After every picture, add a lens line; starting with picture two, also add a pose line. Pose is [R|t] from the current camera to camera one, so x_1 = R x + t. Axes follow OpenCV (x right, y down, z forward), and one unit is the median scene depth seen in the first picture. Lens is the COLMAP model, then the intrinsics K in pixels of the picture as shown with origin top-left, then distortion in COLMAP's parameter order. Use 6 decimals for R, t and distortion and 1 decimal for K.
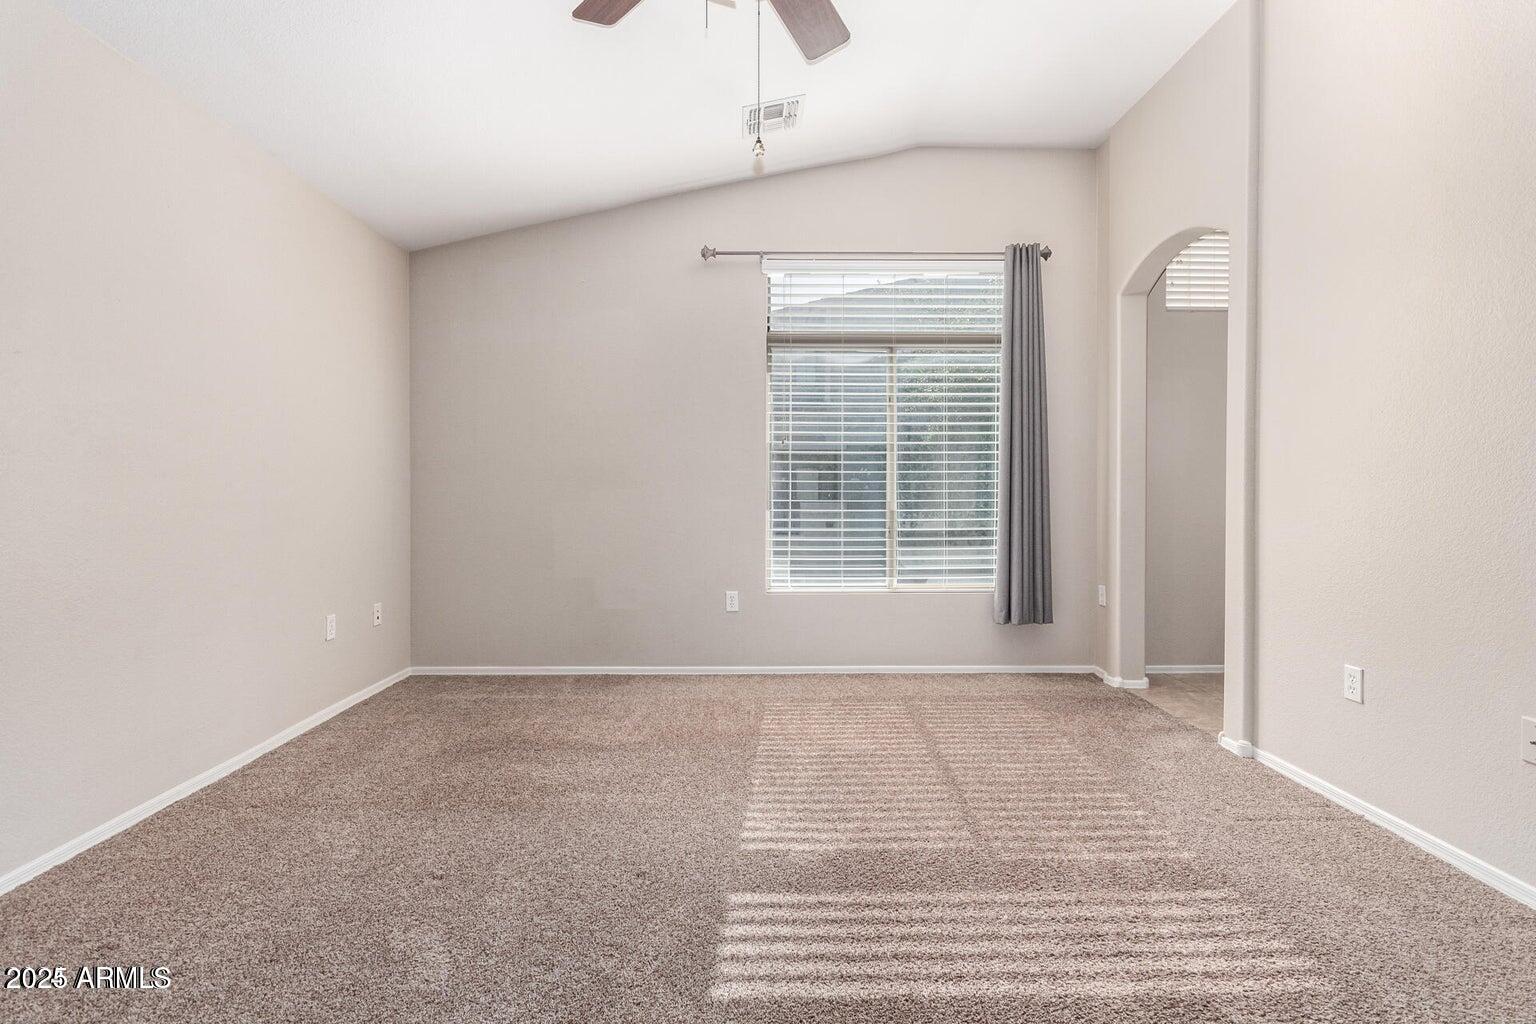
lens RADIAL K [[691.4, 0, 770.9], [0, 691.4, 504.3], [0, 0, 1]] dist [-0.001594, 0.000788]
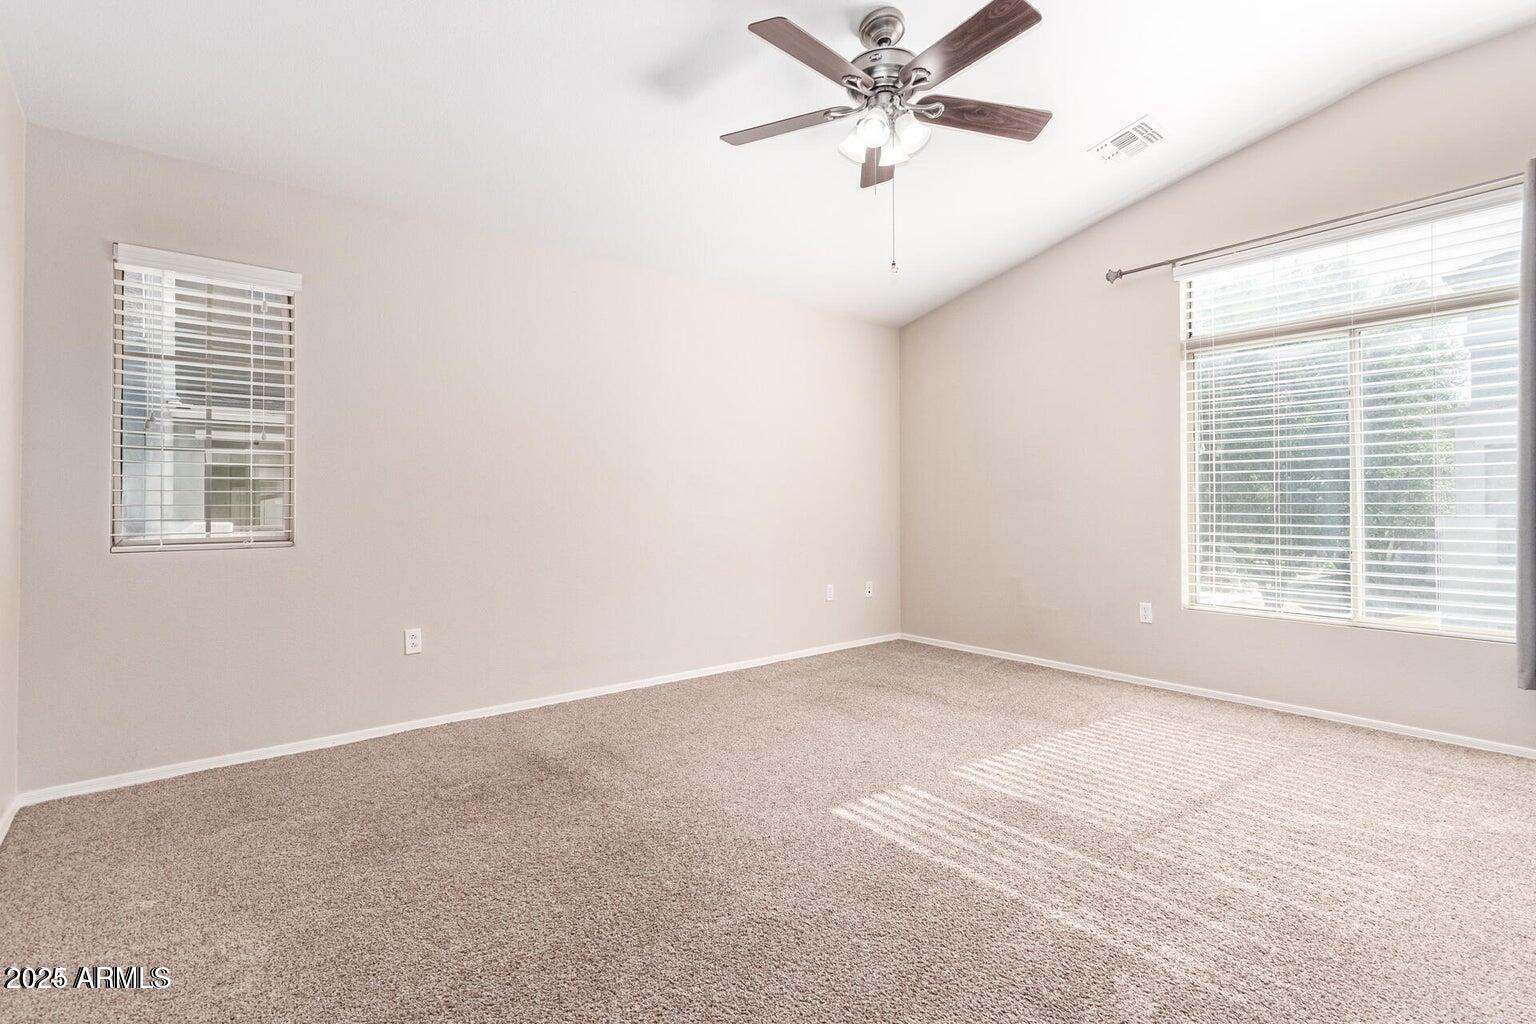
lens RADIAL K [[691.4, 0, 770.1], [0, 691.4, 507.0], [0, 0, 1]] dist [-0.001594, 0.000788]
pose [[0.634271, 0.005049, -0.773094, 0.375823], [-0.010567, 0.999942, -0.002139, -0.005546], [0.773038, 0.009526, 0.634288, -0.061710]]
